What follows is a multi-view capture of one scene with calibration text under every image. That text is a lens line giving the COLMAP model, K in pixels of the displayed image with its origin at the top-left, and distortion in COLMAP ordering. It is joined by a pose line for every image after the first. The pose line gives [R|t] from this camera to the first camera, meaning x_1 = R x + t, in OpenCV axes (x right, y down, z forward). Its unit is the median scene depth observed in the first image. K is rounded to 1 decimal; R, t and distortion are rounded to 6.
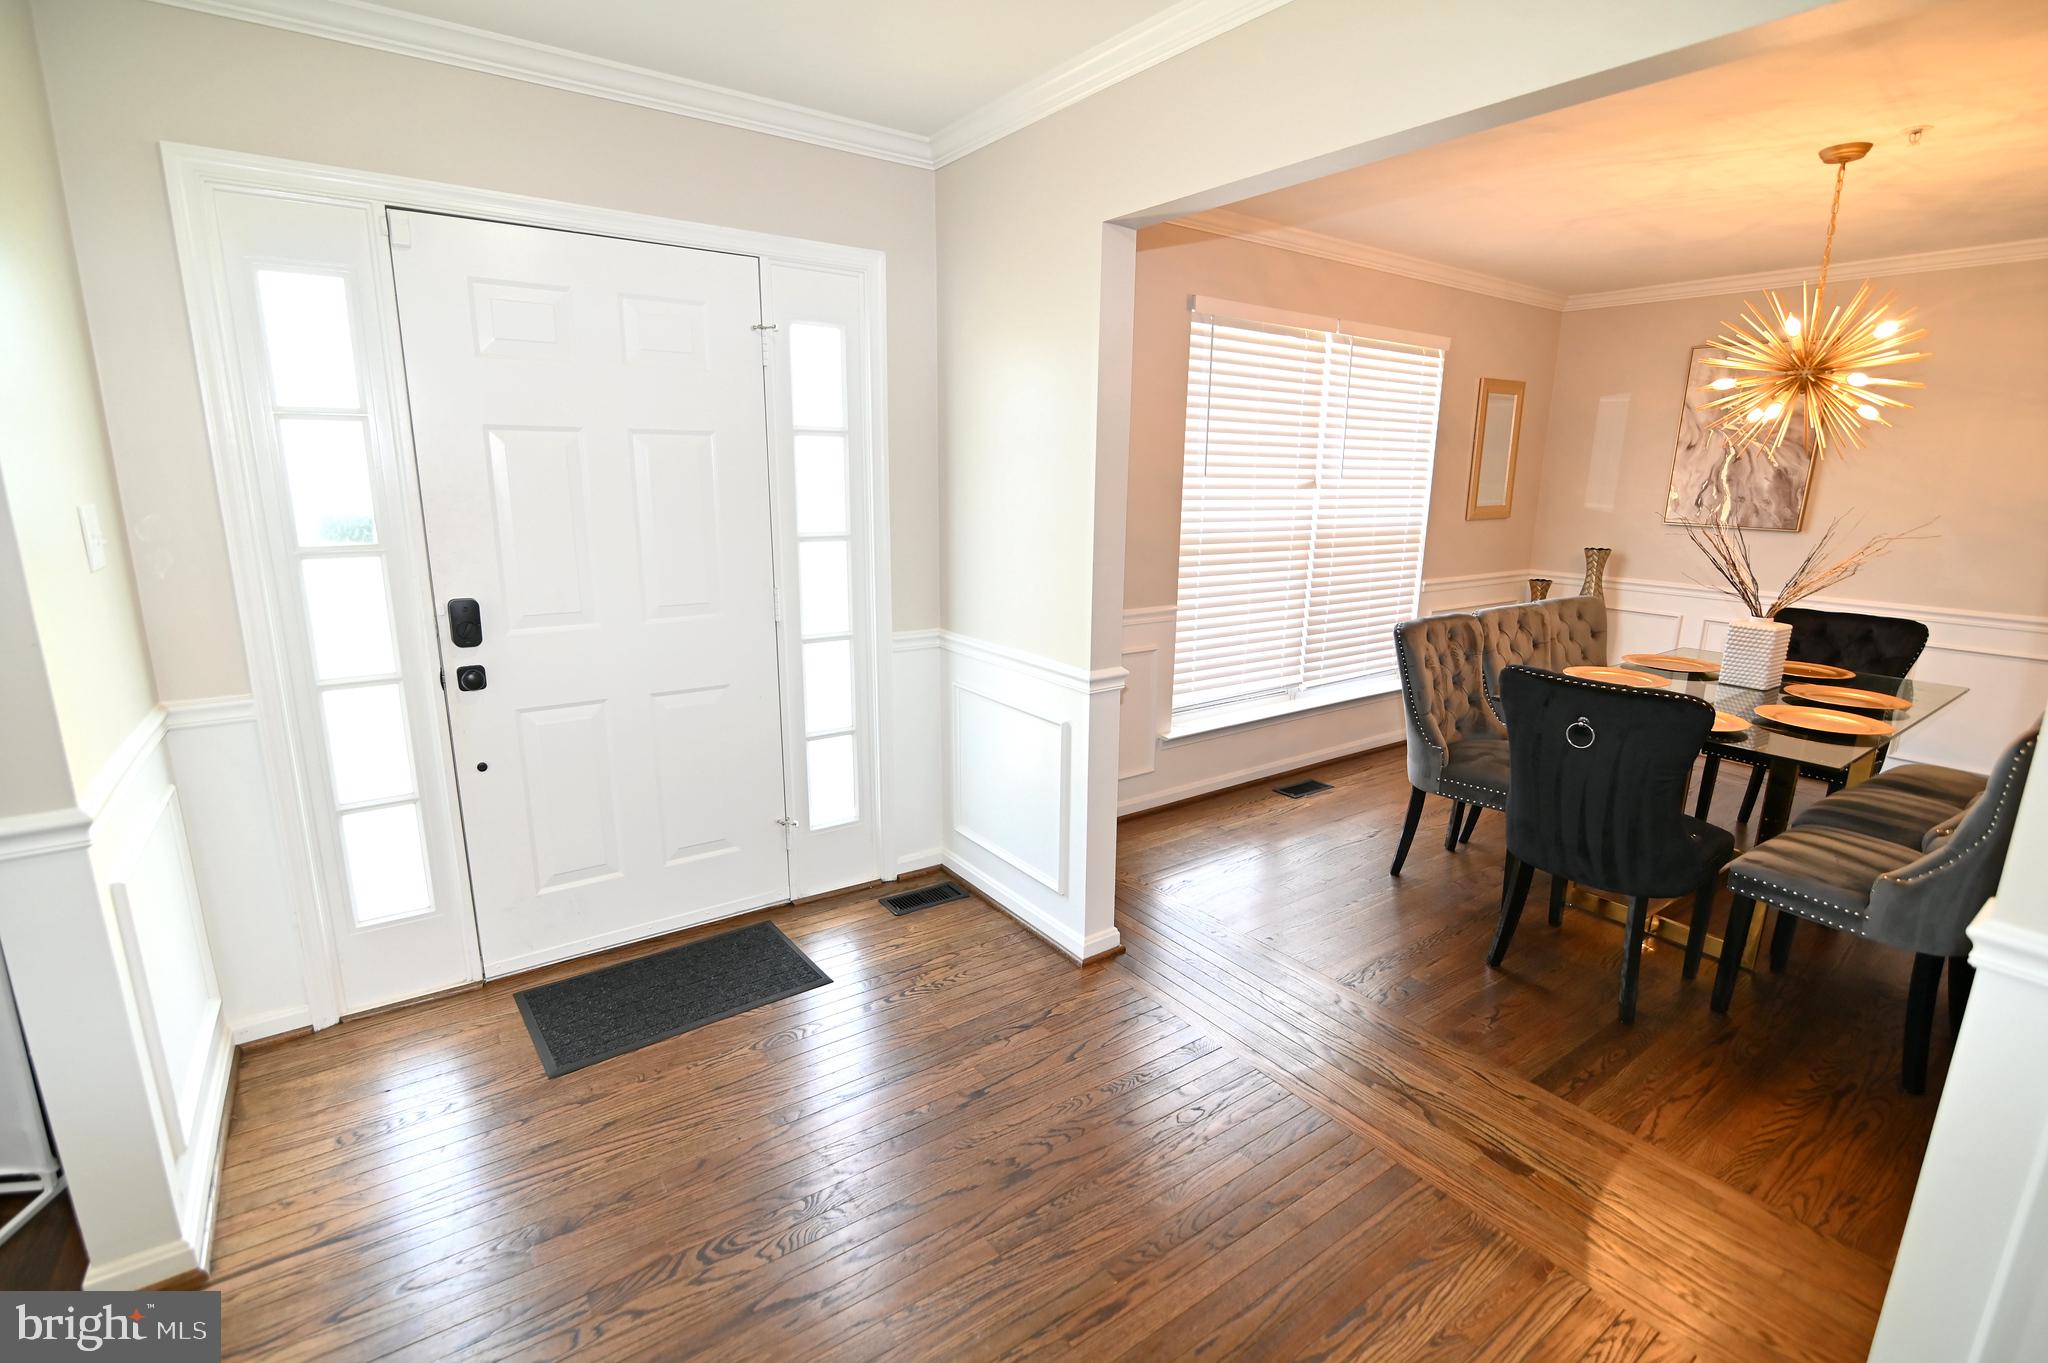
lens RADIAL K [[934.5, 0, 1015.4], [0, 934.5, 692.7], [0, 0, 1]] dist [-0.020411, 0.001777]
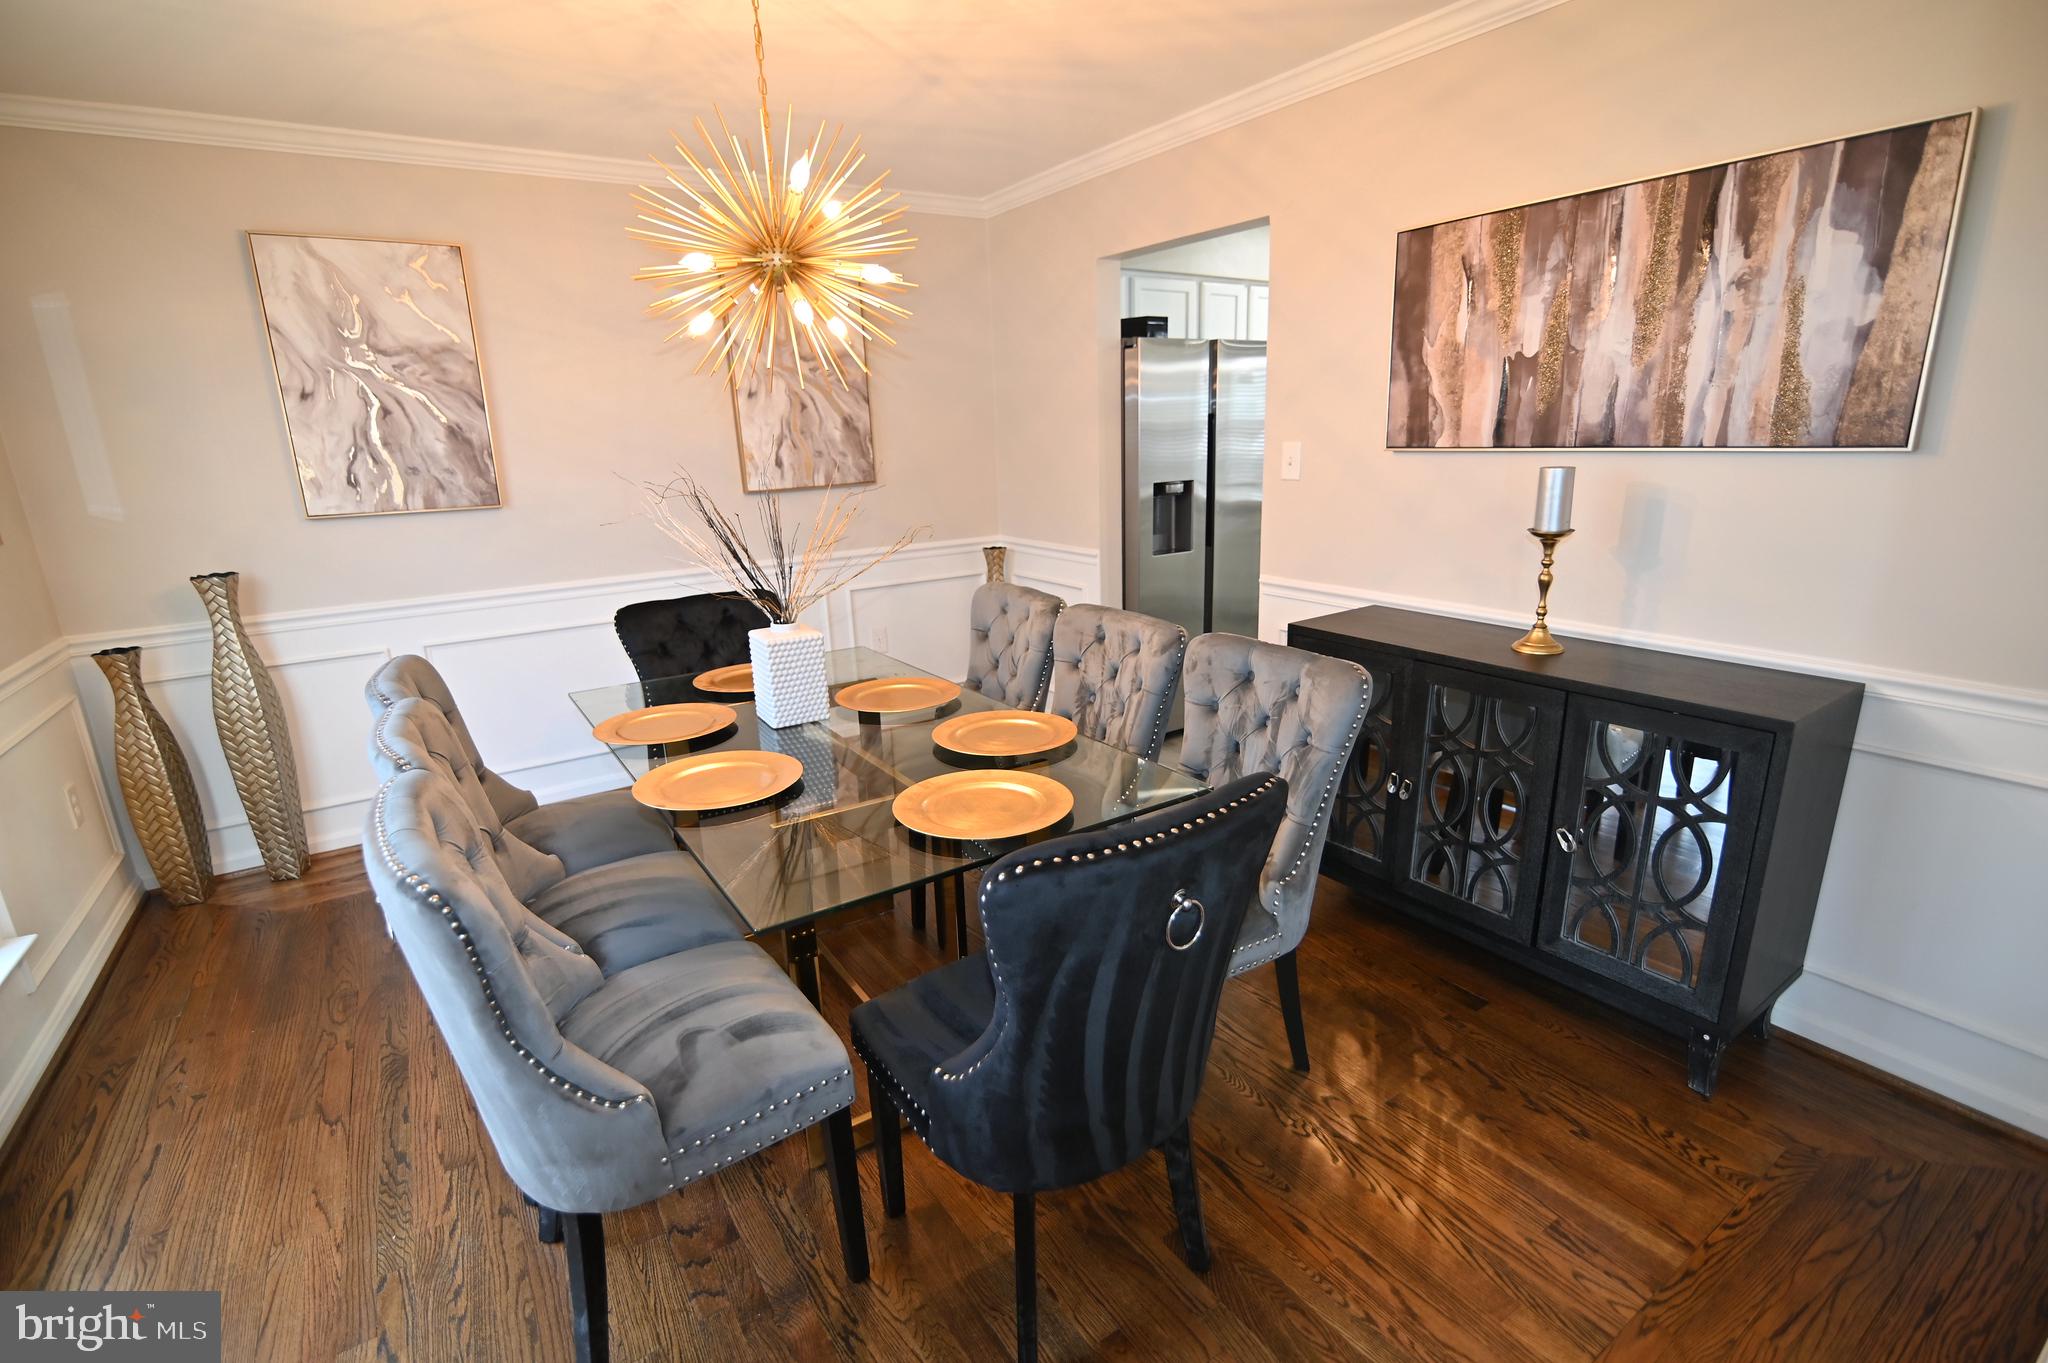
lens RADIAL K [[934.5, 0, 1024.3], [0, 934.5, 695.8], [0, 0, 1]] dist [-0.020411, 0.001777]
pose [[0.040015, -0.283281, 0.958202, 0.186116], [0.258672, 0.929215, 0.263909, -0.250828], [-0.965136, 0.237299, 0.110460, 1.113112]]
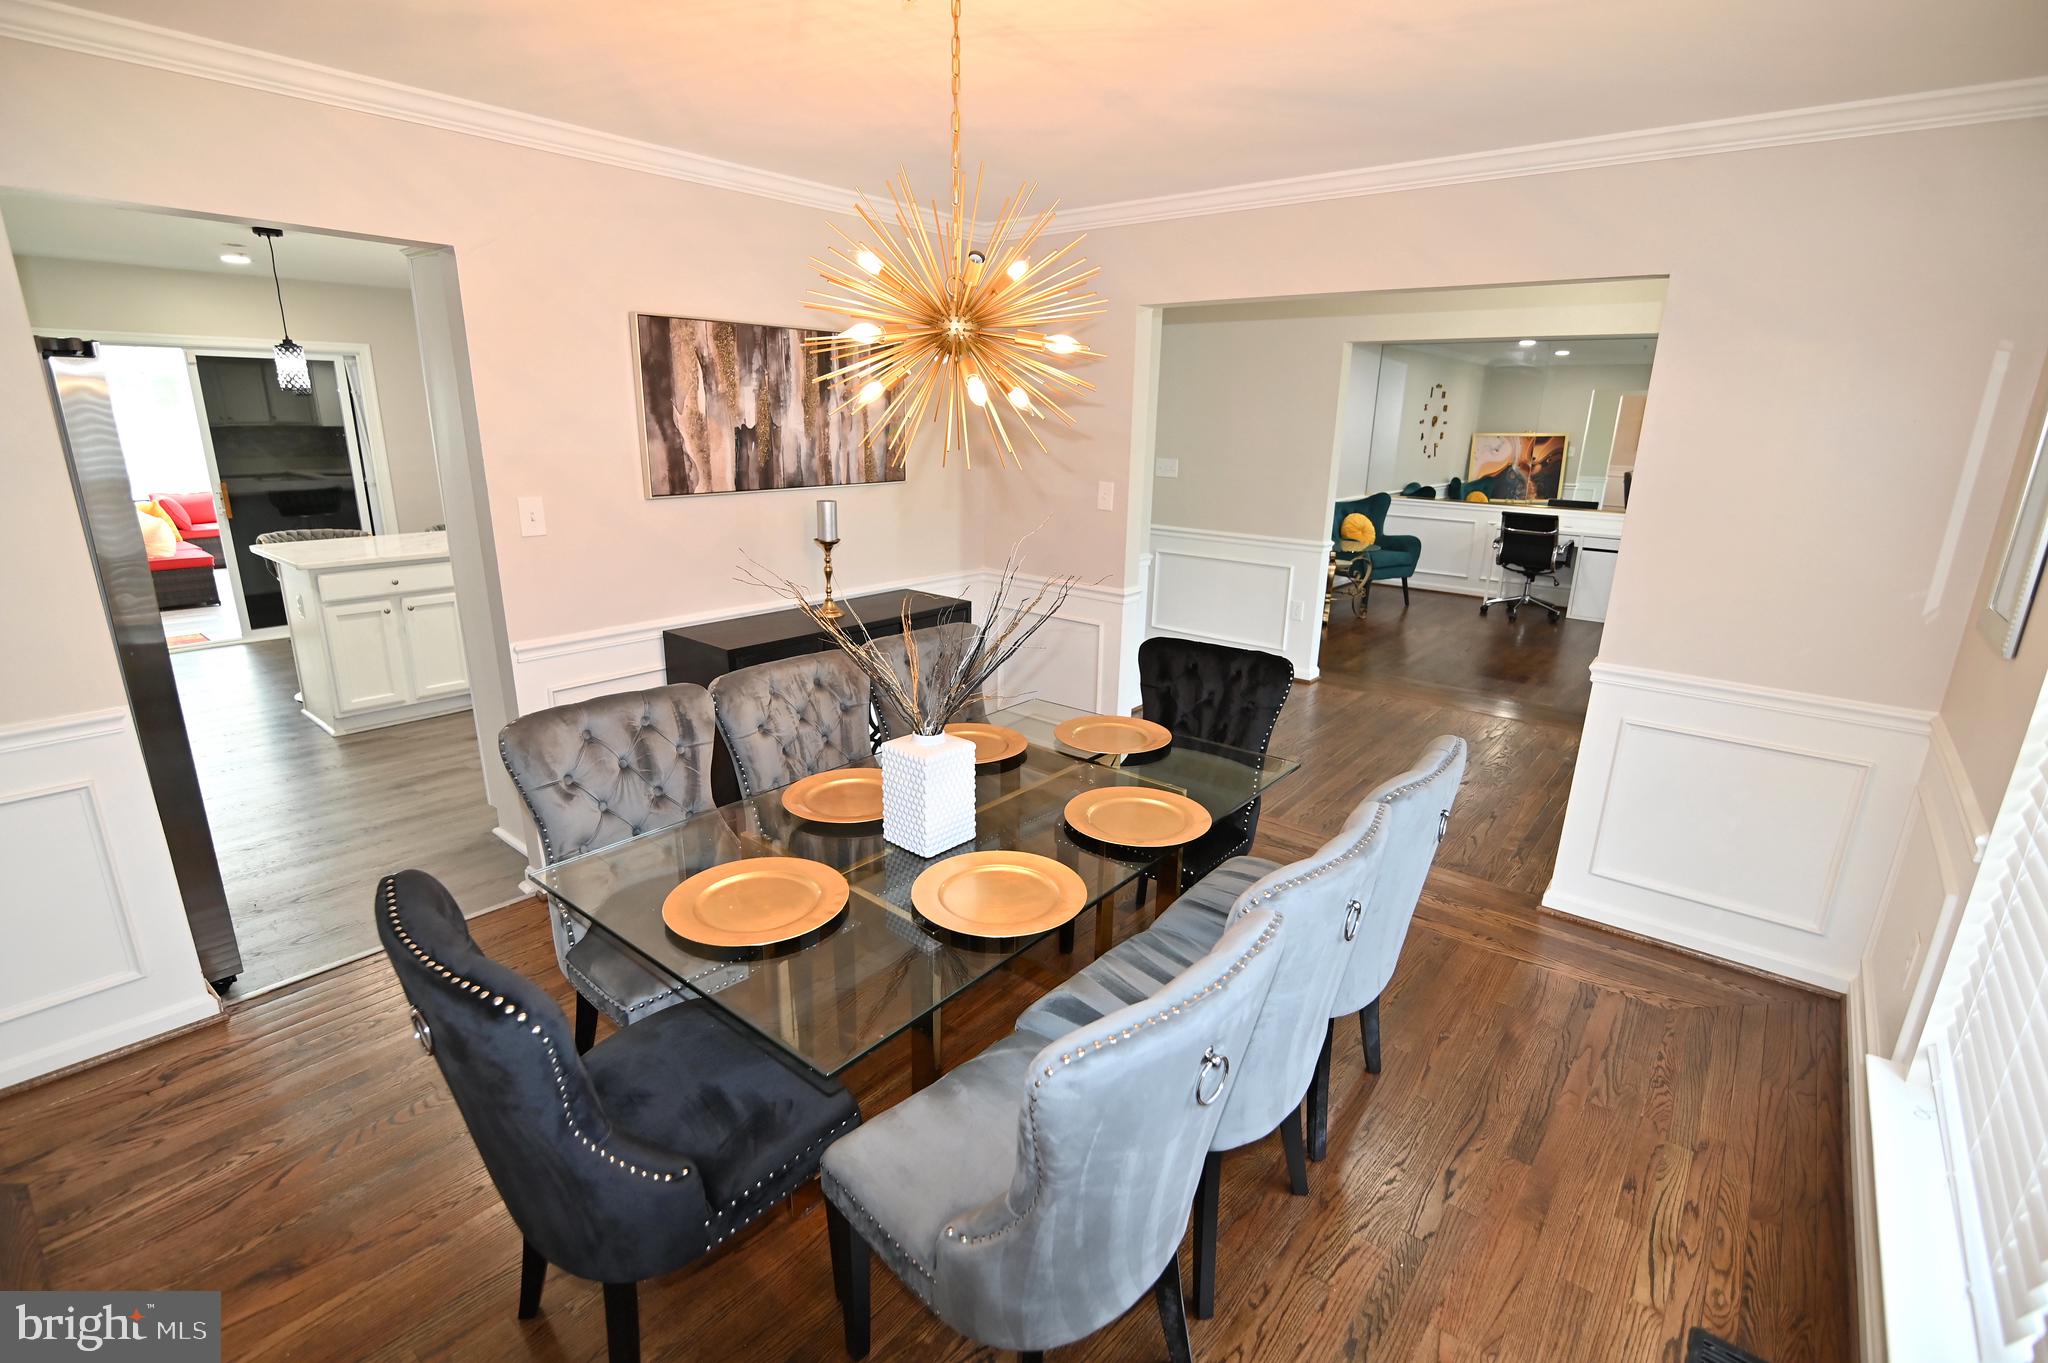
lens RADIAL K [[934.5, 0, 1024.8], [0, 934.5, 686.8], [0, 0, 1]] dist [-0.020411, 0.001777]
pose [[-0.967101, 0.042924, -0.250746, 1.198507], [-0.086832, 0.870769, 0.483964, -0.562651], [0.239116, 0.489815, -0.838394, 2.089587]]
